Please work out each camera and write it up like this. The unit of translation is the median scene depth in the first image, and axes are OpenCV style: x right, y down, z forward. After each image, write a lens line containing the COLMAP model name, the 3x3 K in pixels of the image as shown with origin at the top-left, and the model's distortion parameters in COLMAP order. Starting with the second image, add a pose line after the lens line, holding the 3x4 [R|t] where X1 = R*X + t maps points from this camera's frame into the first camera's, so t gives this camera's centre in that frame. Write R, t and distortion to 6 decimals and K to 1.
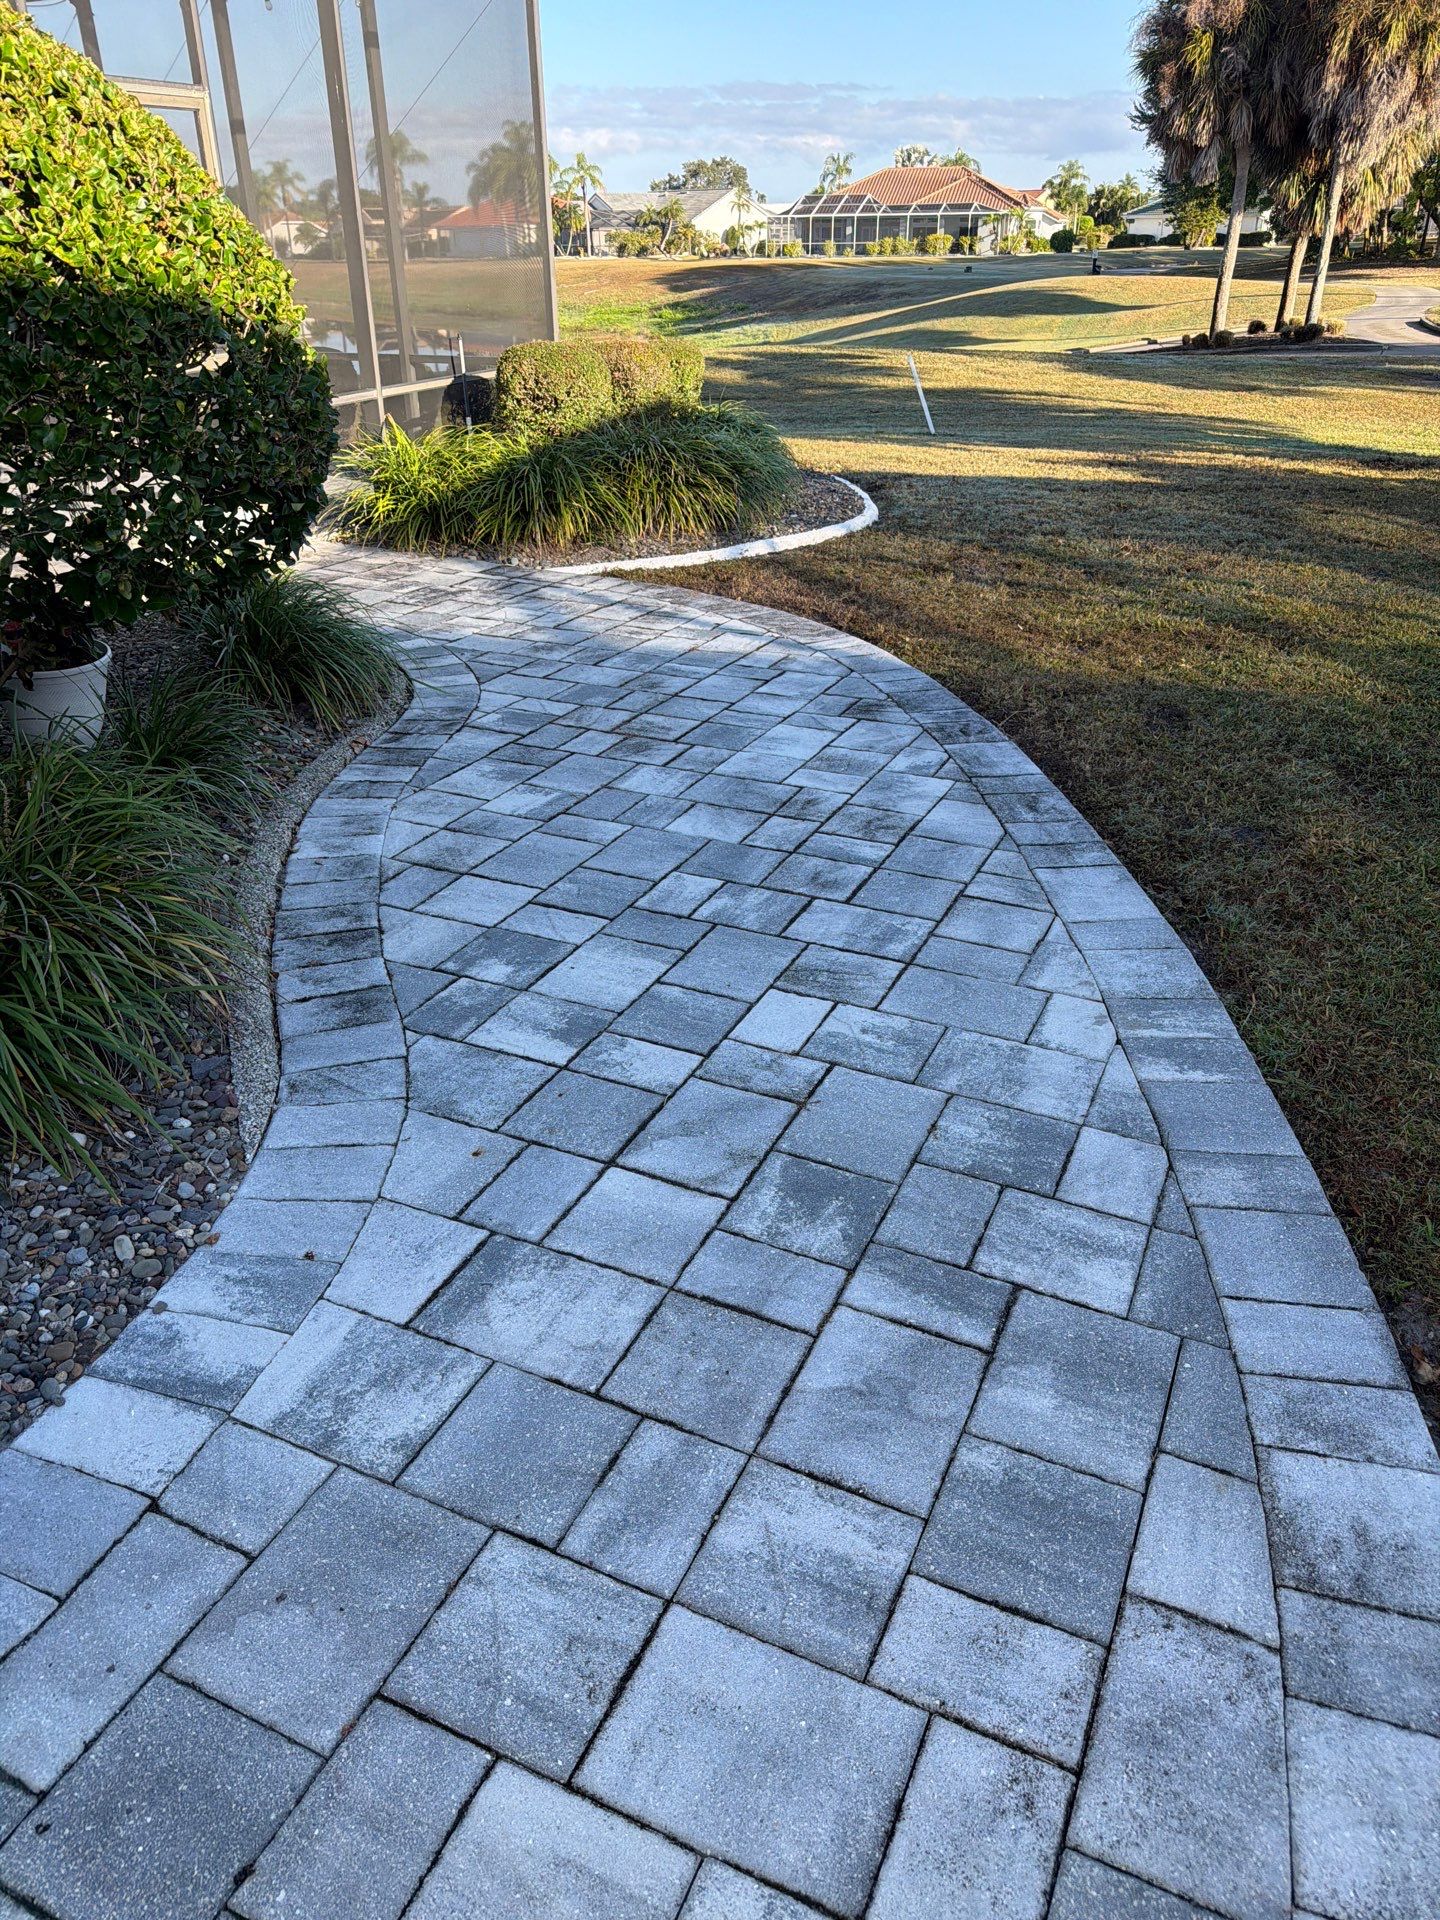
lens RADIAL K [[1349.3, 0, 723.3], [0, 1349.3, 962.2], [0, 0, 1]] dist [0.022325, -0.022009]
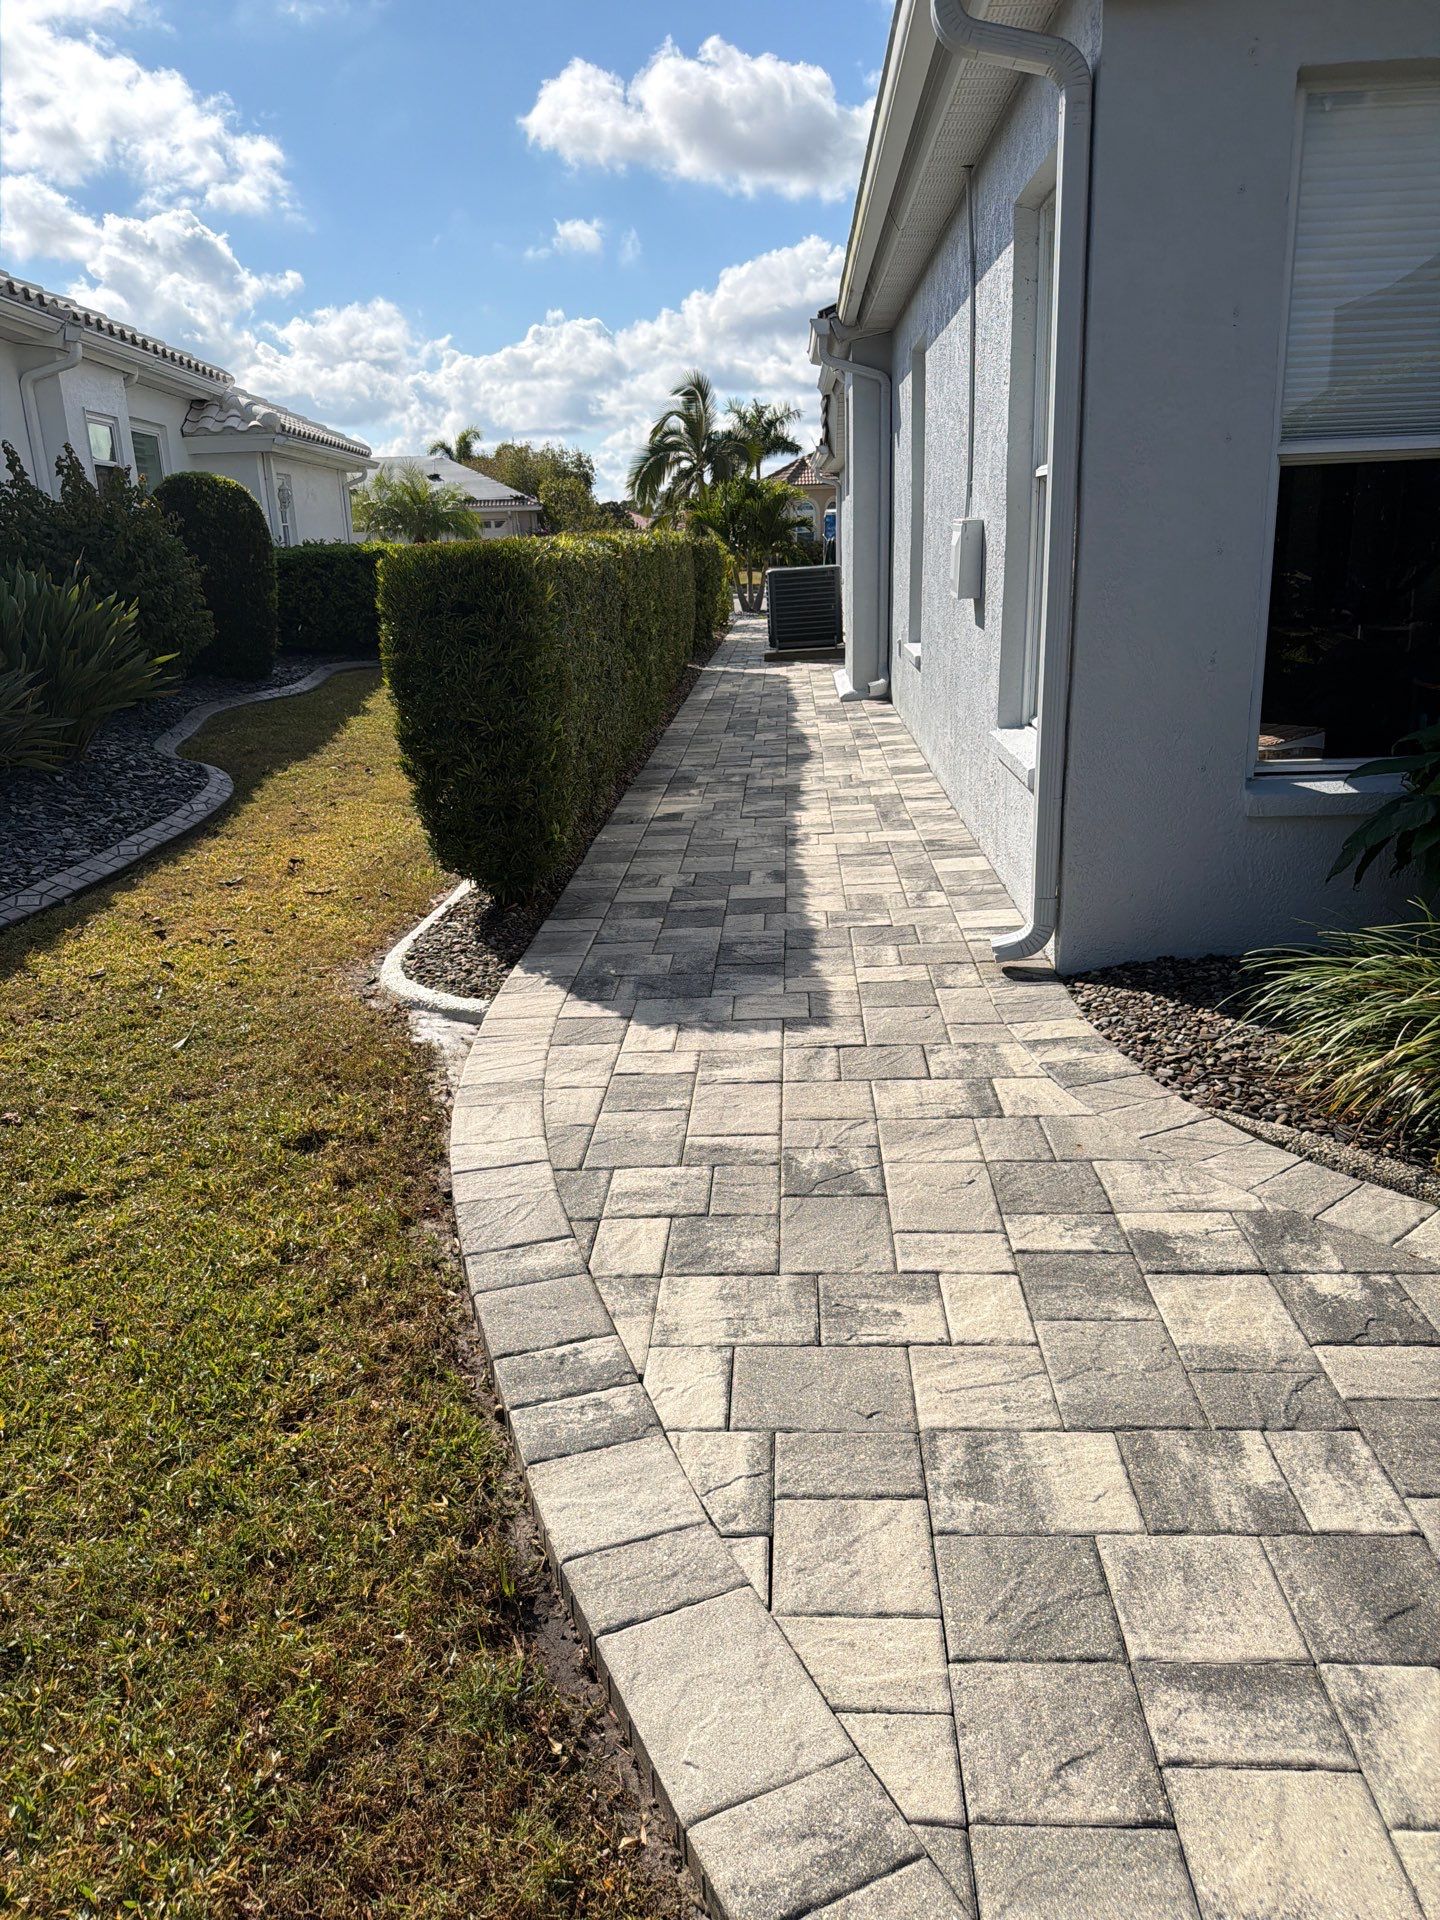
lens RADIAL K [[1355.1, 0, 716.4], [0, 1355.1, 960.8], [0, 0, 1]] dist [0.036937, -0.038796]
pose [[-0.928974, 0.168034, -0.329804, 0.595027], [-0.115155, 0.715596, 0.688957, -0.922783], [0.351775, 0.678002, -0.645421, 1.690730]]
